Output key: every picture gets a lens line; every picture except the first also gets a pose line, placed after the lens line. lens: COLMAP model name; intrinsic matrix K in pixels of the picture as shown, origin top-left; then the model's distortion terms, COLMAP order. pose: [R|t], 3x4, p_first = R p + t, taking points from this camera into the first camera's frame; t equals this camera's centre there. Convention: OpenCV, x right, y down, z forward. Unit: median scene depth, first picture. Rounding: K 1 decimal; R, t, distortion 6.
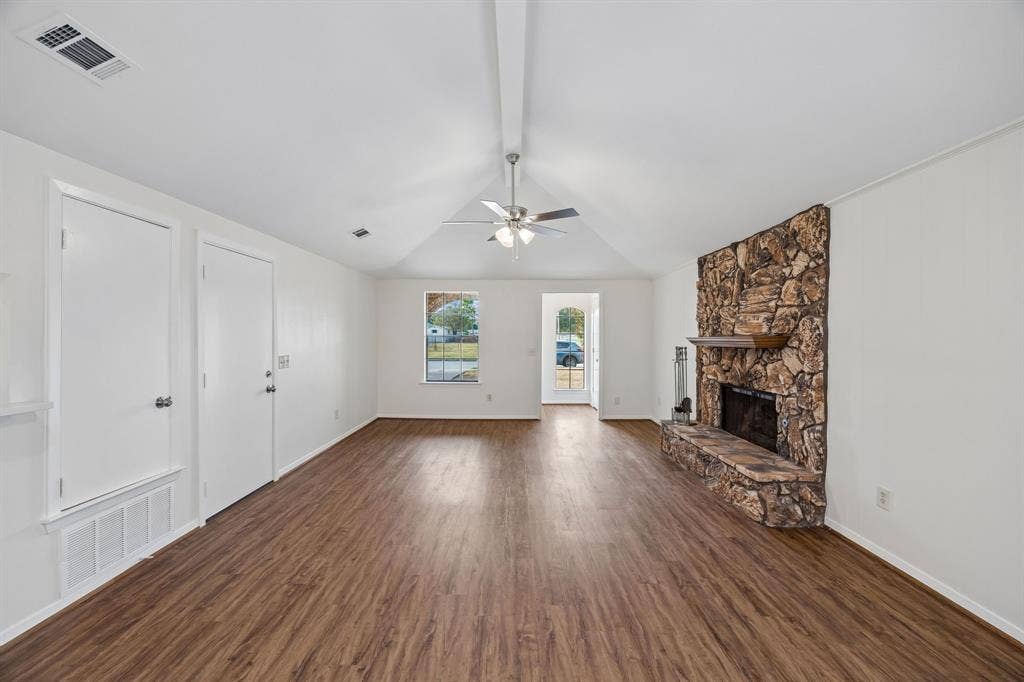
lens RADIAL K [[388.8, 0, 510.2], [0, 388.8, 337.4], [0, 0, 1]] dist [-0.006032, -0.000104]
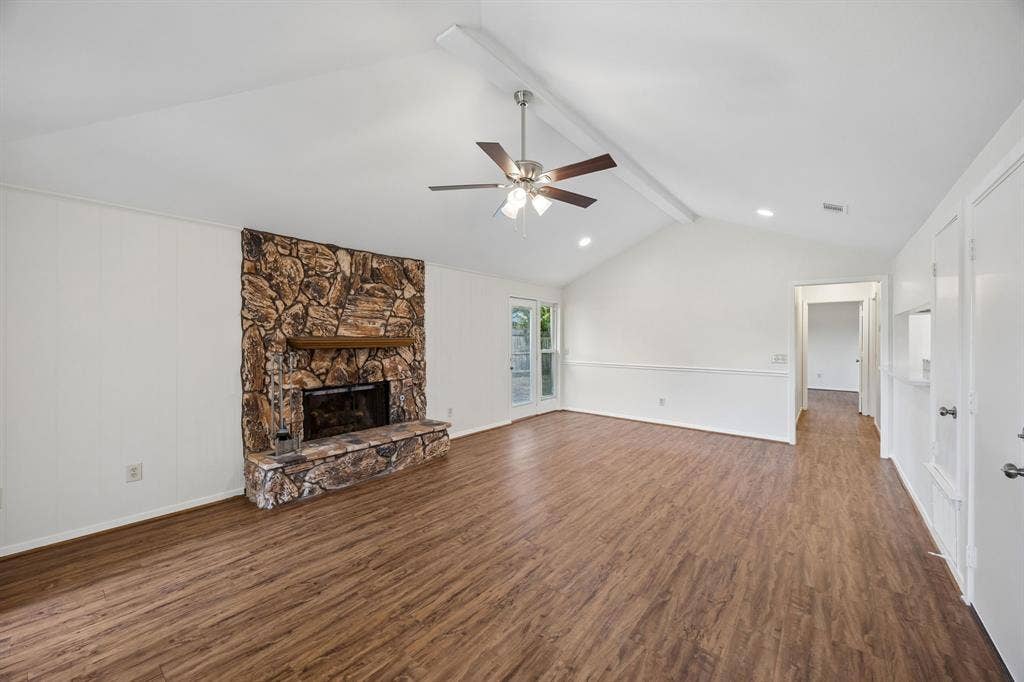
lens RADIAL K [[388.8, 0, 510.2], [0, 388.8, 337.4], [0, 0, 1]] dist [-0.006032, -0.000104]
pose [[-0.777983, -0.002750, 0.628280, -0.527588], [-0.003280, 0.999995, 0.000316, -0.007289], [-0.628277, -0.001815, -0.777987, 1.915630]]
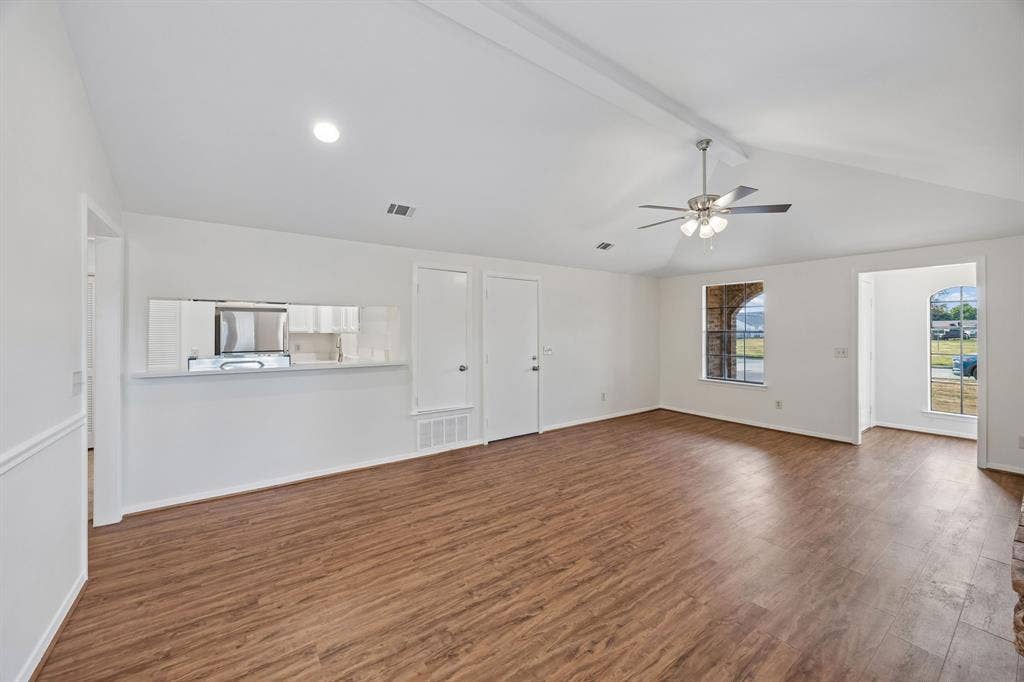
lens RADIAL K [[394.7, 0, 512.4], [0, 394.7, 333.2], [0, 0, 1]] dist [-0.001026, 0.000117]
pose [[0.596506, 0.003123, -0.802603, 0.597310], [-0.000920, 0.999994, 0.003207, -0.004022], [0.802608, -0.001174, 0.596505, 0.058433]]
